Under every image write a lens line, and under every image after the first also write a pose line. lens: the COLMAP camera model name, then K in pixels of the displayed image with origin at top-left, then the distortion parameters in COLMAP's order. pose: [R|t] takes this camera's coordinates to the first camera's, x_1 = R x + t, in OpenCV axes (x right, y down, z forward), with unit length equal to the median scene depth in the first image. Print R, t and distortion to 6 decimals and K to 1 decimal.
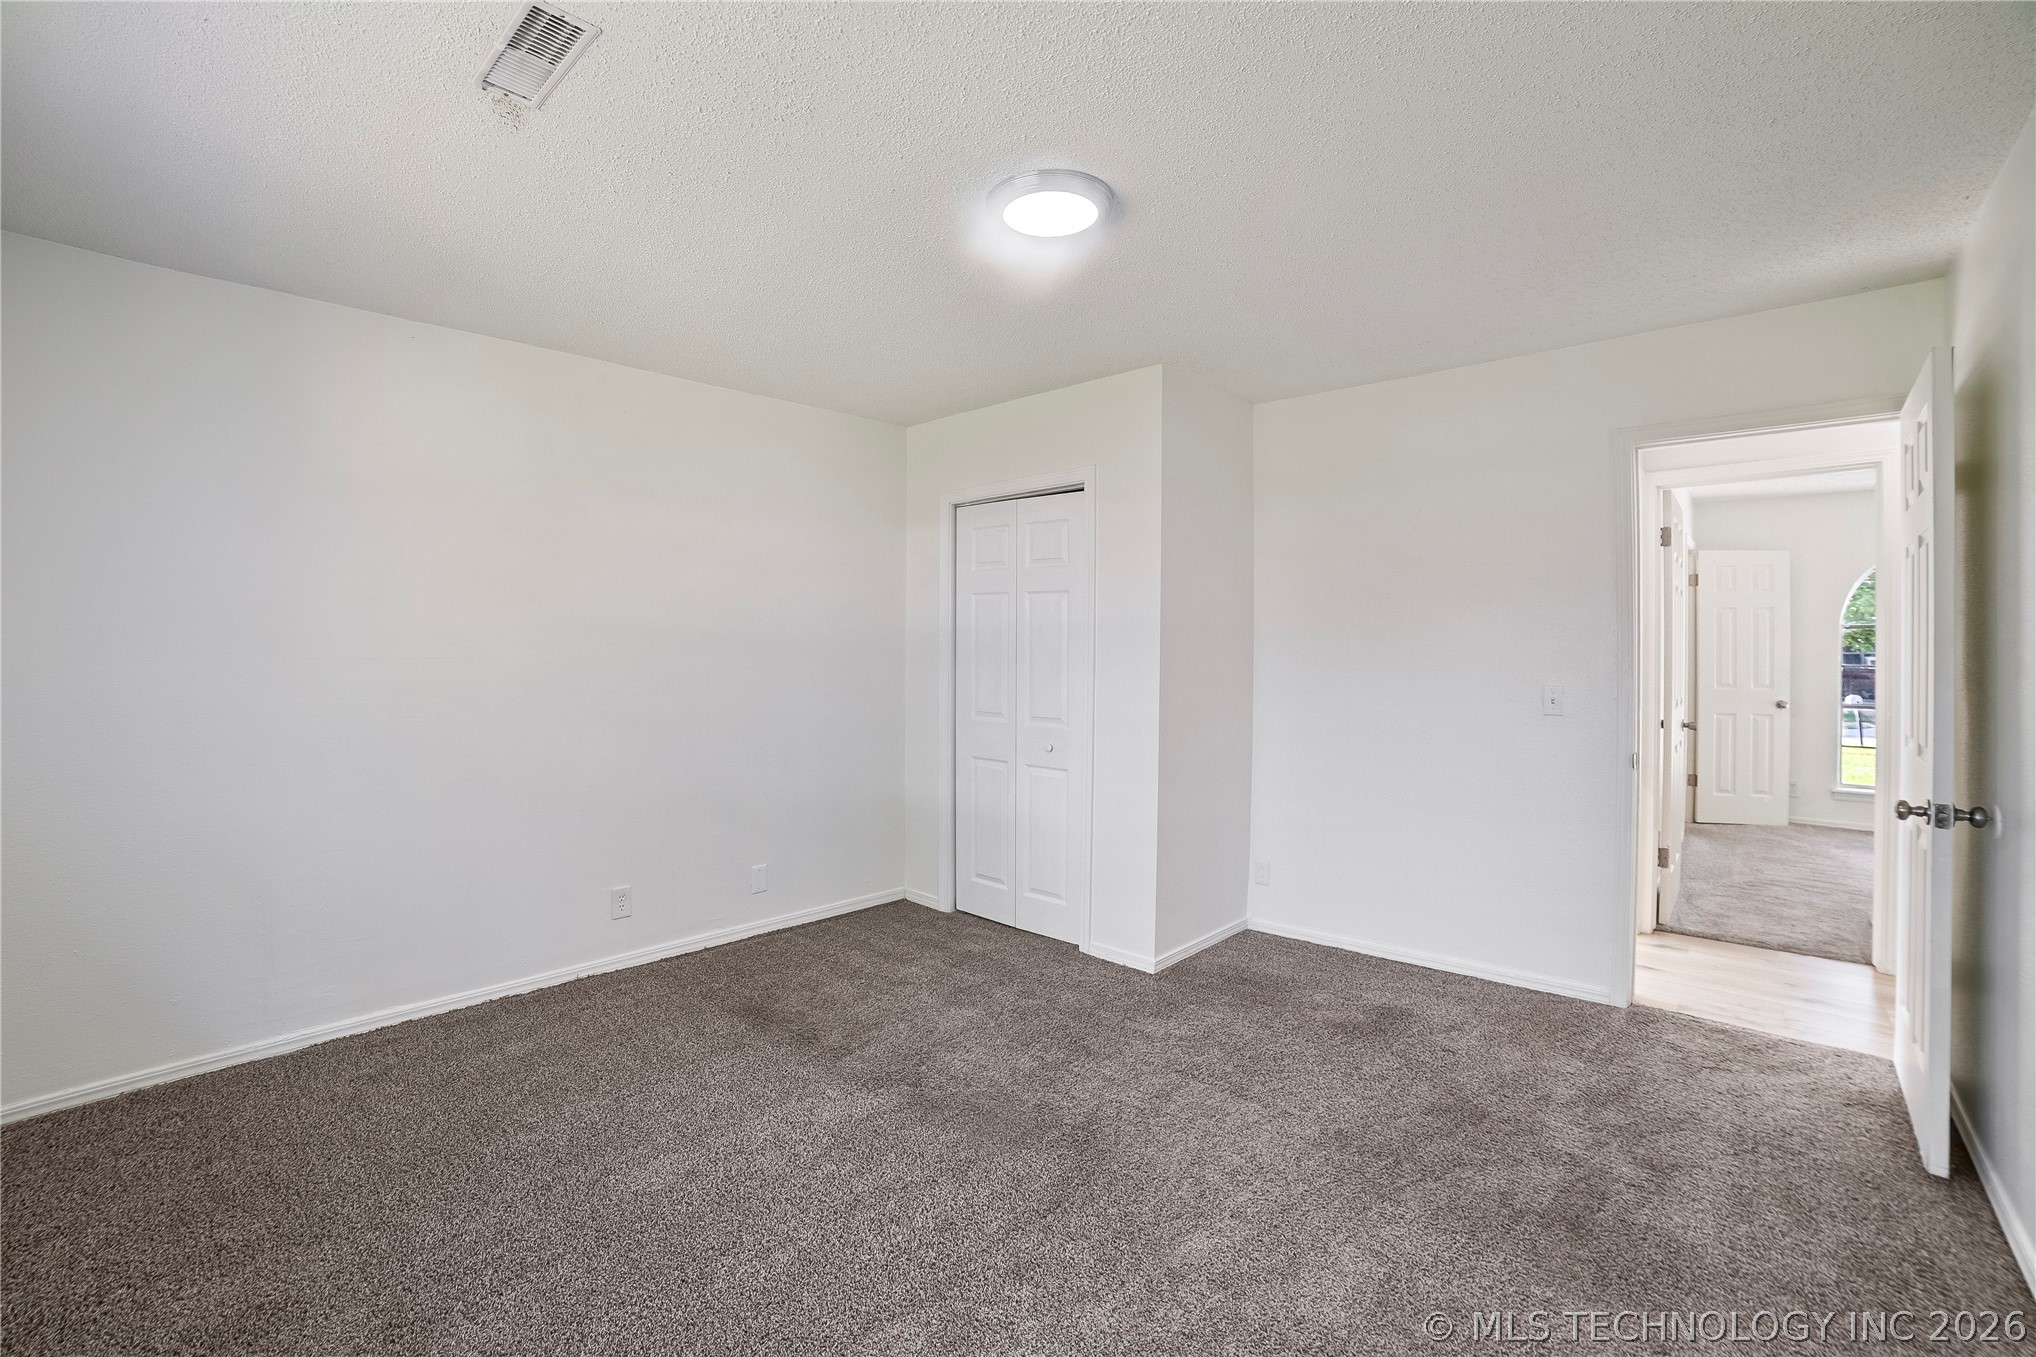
lens RADIAL K [[867.6, 0, 1001.3], [0, 867.6, 666.9], [0, 0, 1]] dist [-0.078828, 0.017532]
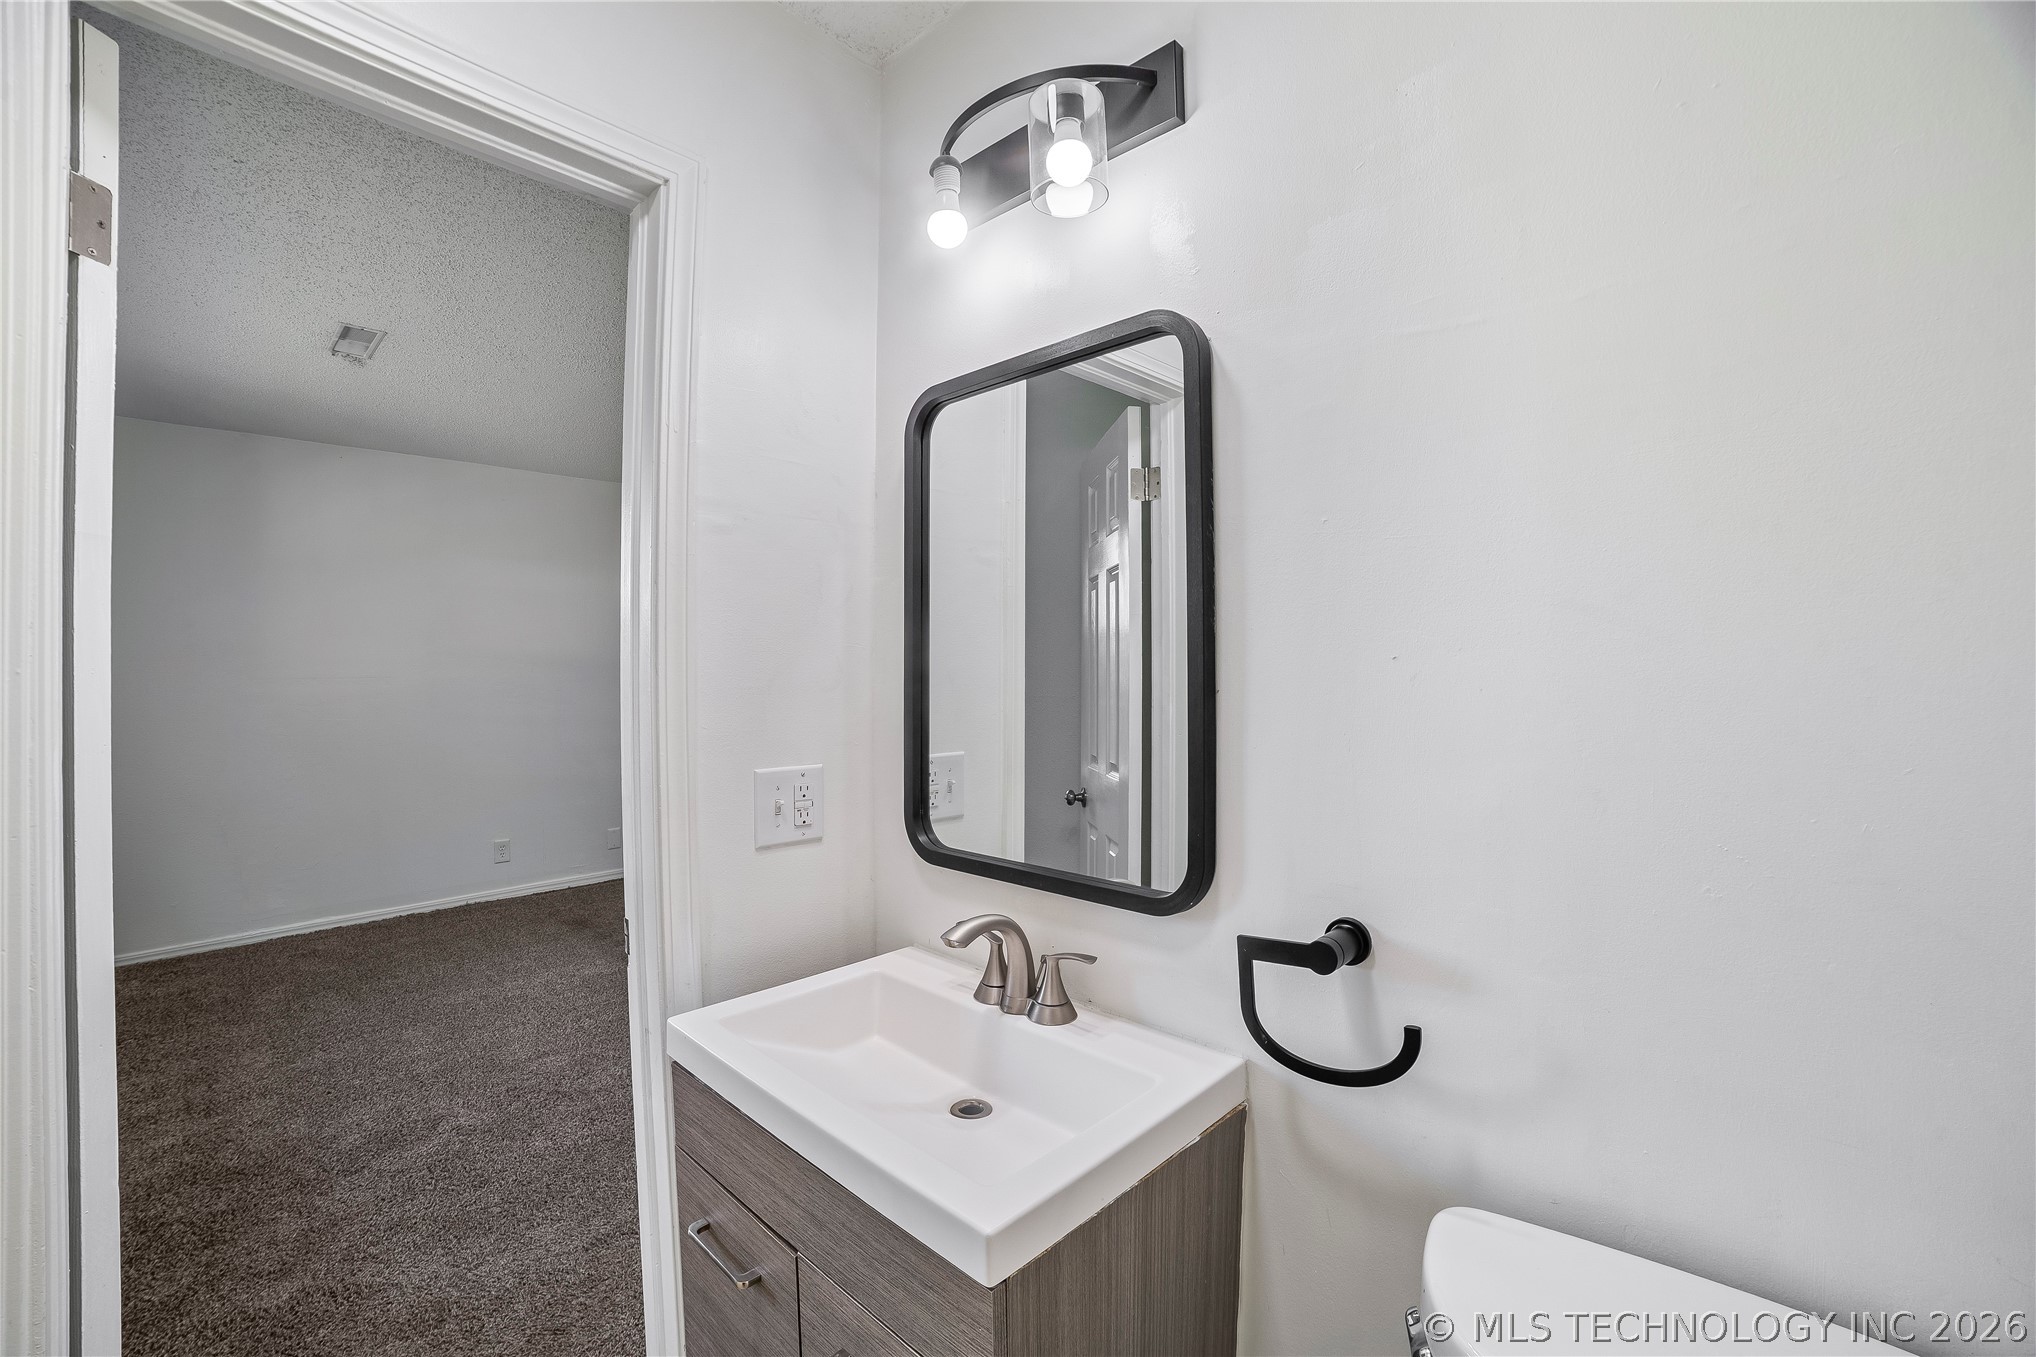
lens RADIAL K [[867.6, 0, 1036.0], [0, 867.6, 670.3], [0, 0, 1]] dist [-0.078828, 0.017532]
pose [[0.999983, -0.005350, -0.002486, 0.474167], [0.005318, 0.999908, -0.012474, 0.006422], [0.002553, 0.012460, 0.999919, -0.406616]]
